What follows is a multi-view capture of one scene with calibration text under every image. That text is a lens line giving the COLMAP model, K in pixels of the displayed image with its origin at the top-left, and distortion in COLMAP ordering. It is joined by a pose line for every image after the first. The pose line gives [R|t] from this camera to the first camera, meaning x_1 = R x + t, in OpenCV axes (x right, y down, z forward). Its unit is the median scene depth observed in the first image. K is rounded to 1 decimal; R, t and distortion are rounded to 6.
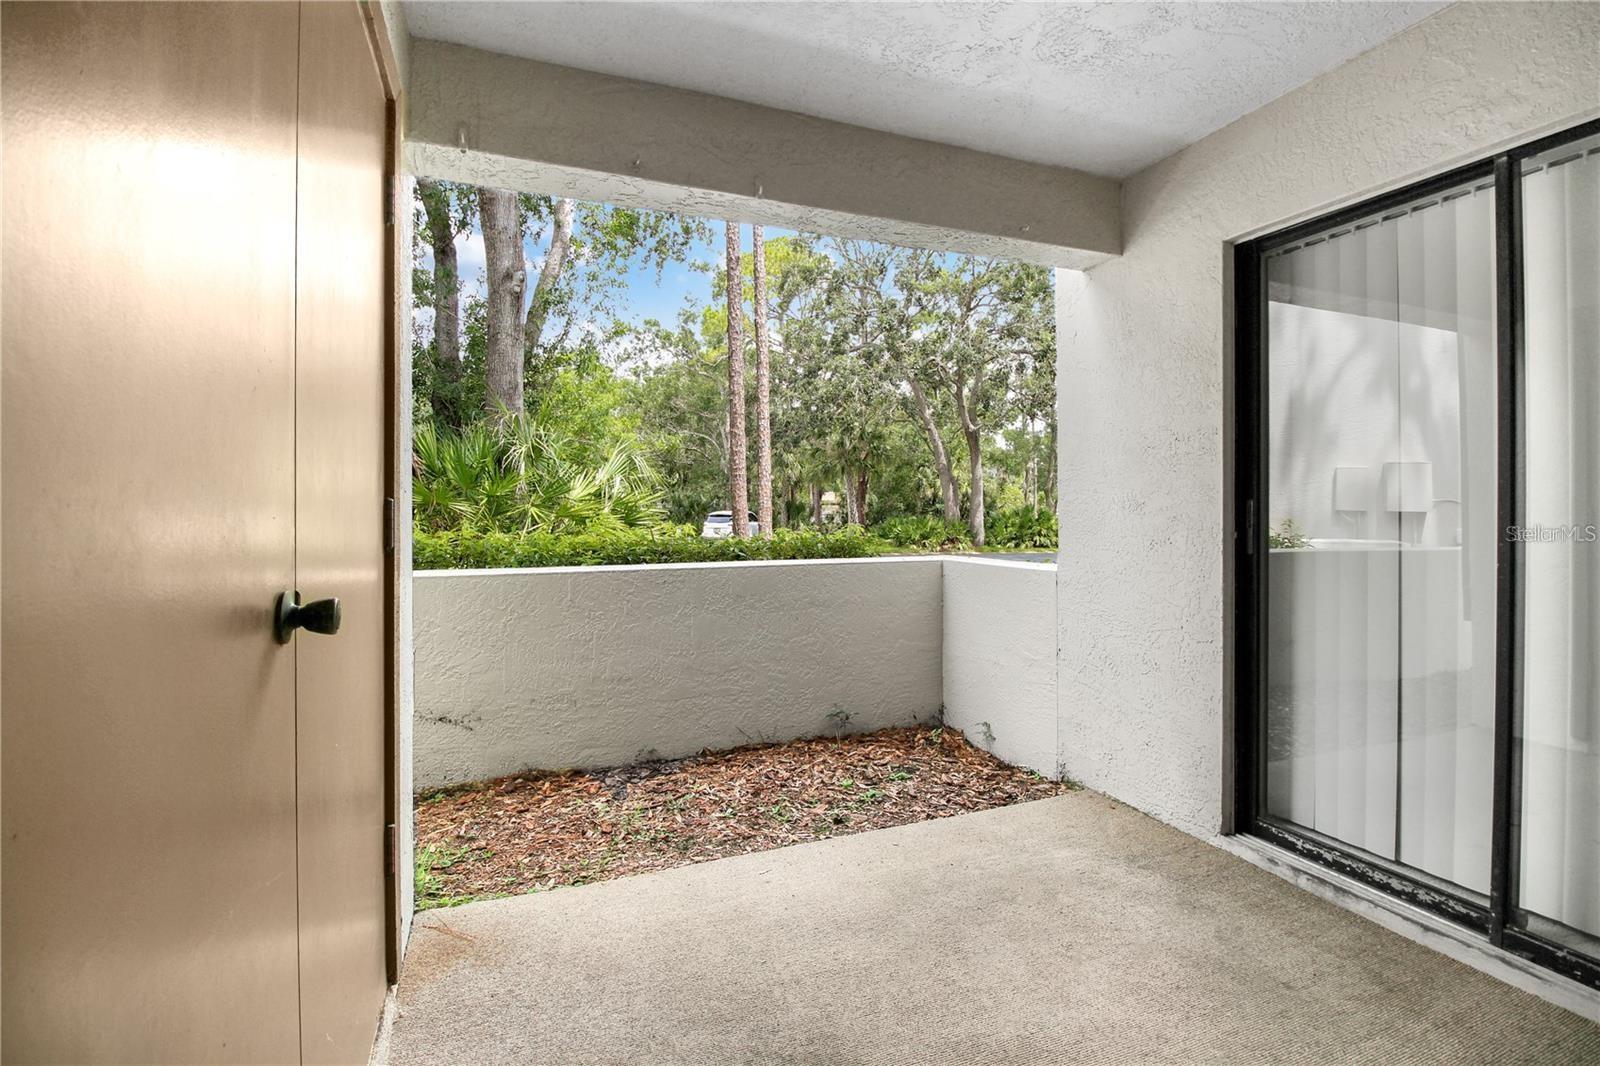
lens RADIAL K [[730.8, 0, 800.6], [0, 730.8, 513.7], [0, 0, 1]] dist [-0.000375, -0.010963]
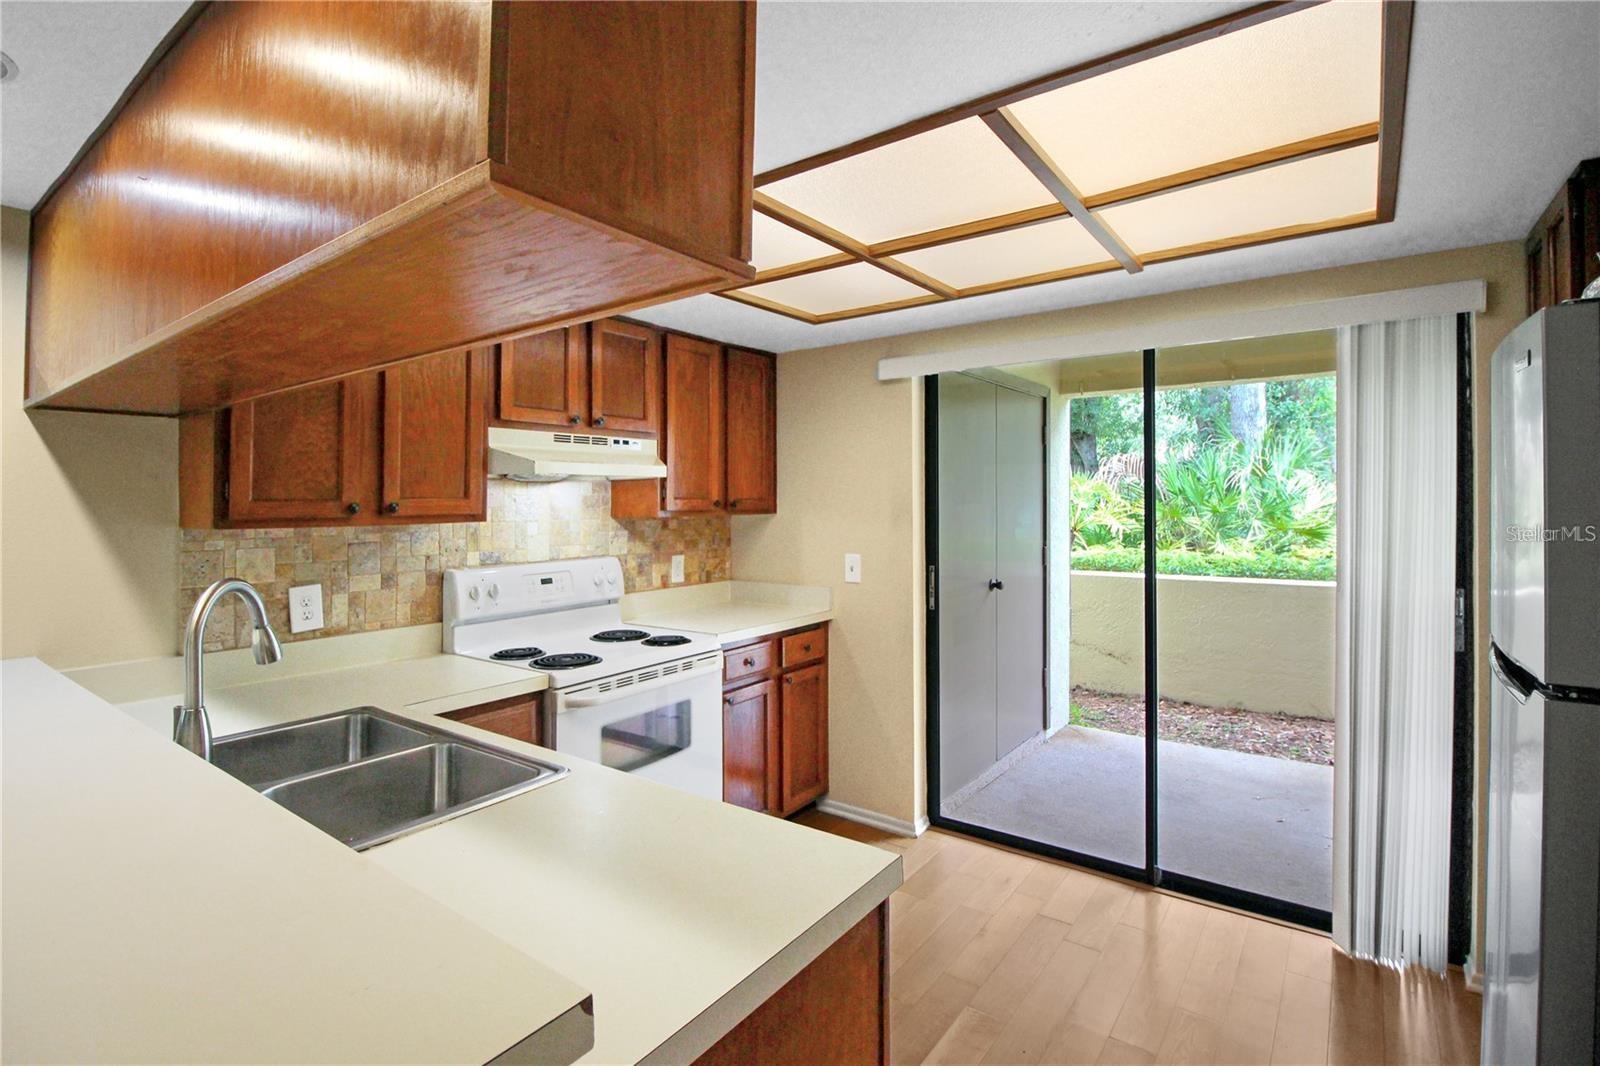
lens RADIAL K [[761.8, 0, 794.7], [0, 761.8, 505.4], [0, 0, 1]] dist [0.000359, -0.012718]
pose [[0.527992, 0.001696, -0.849247, 0.634796], [0.000394, 0.999997, 0.002243, -0.085458], [0.849249, -0.001519, 0.527990, -0.599532]]
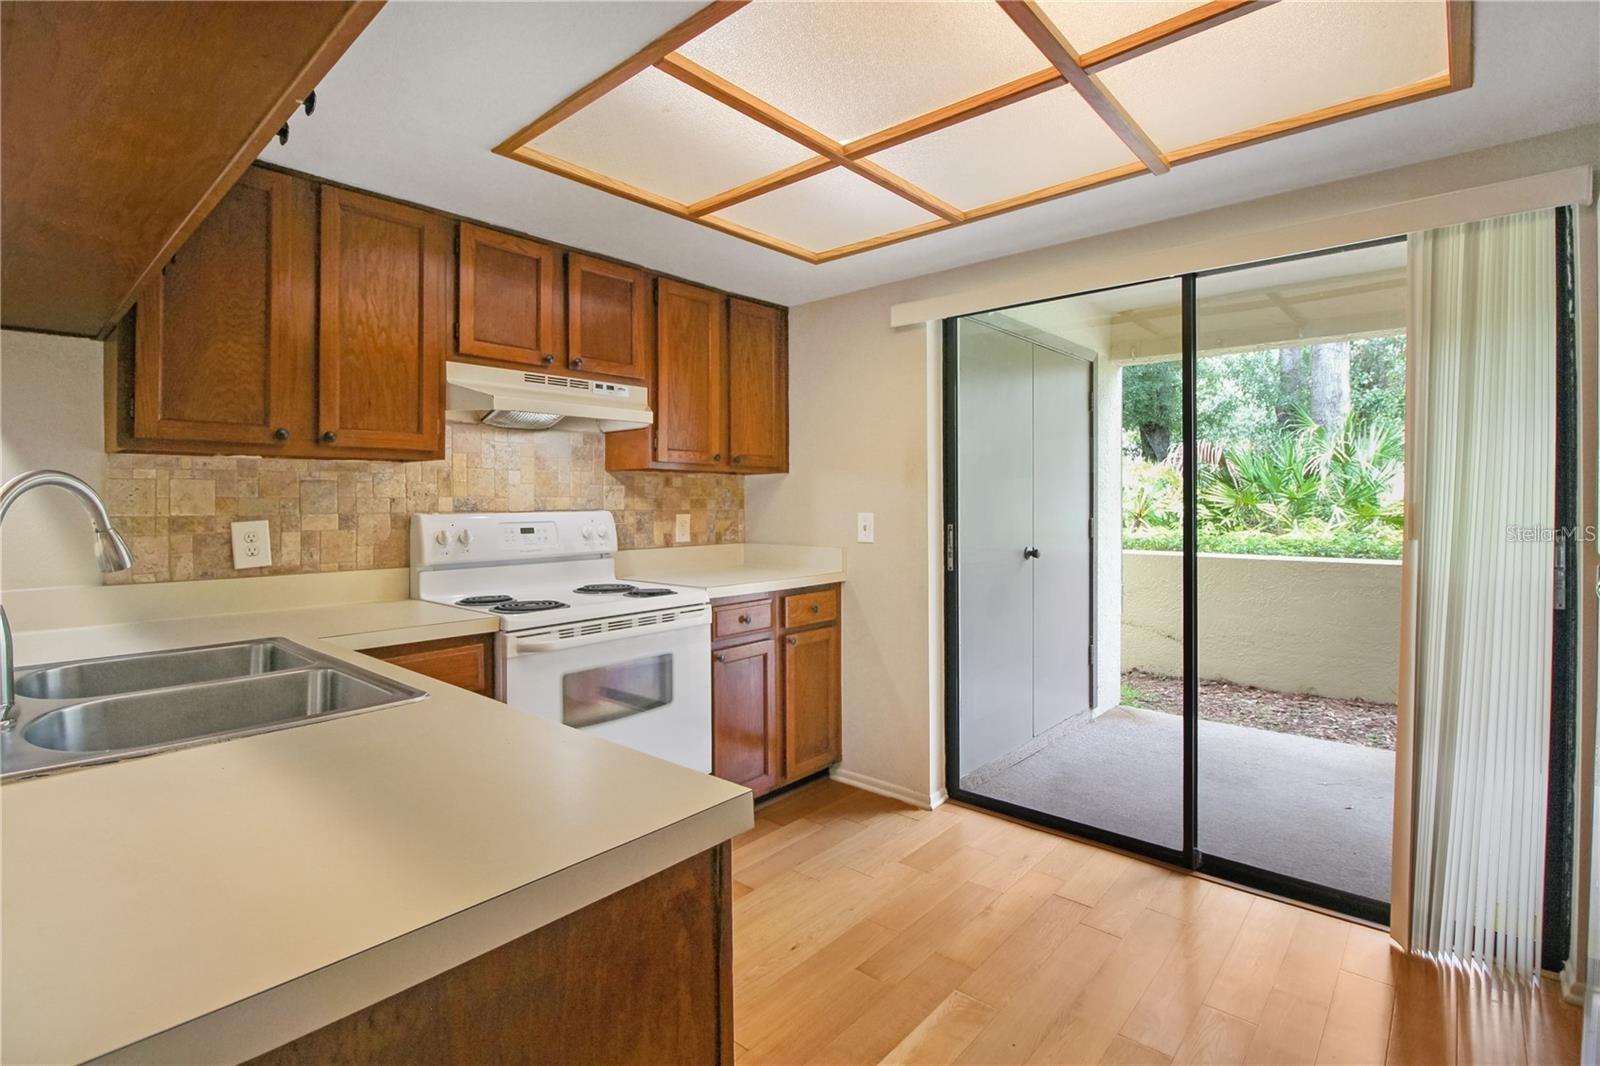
lens RADIAL K [[717.0, 0, 814.3], [0, 717.0, 524.8], [0, 0, 1]] dist [0.000226, -0.010698]
pose [[0.444970, 0.011790, -0.895468, 0.600901], [0.009951, 0.999786, 0.018109, -0.025258], [0.895490, -0.016969, 0.444758, -0.471466]]
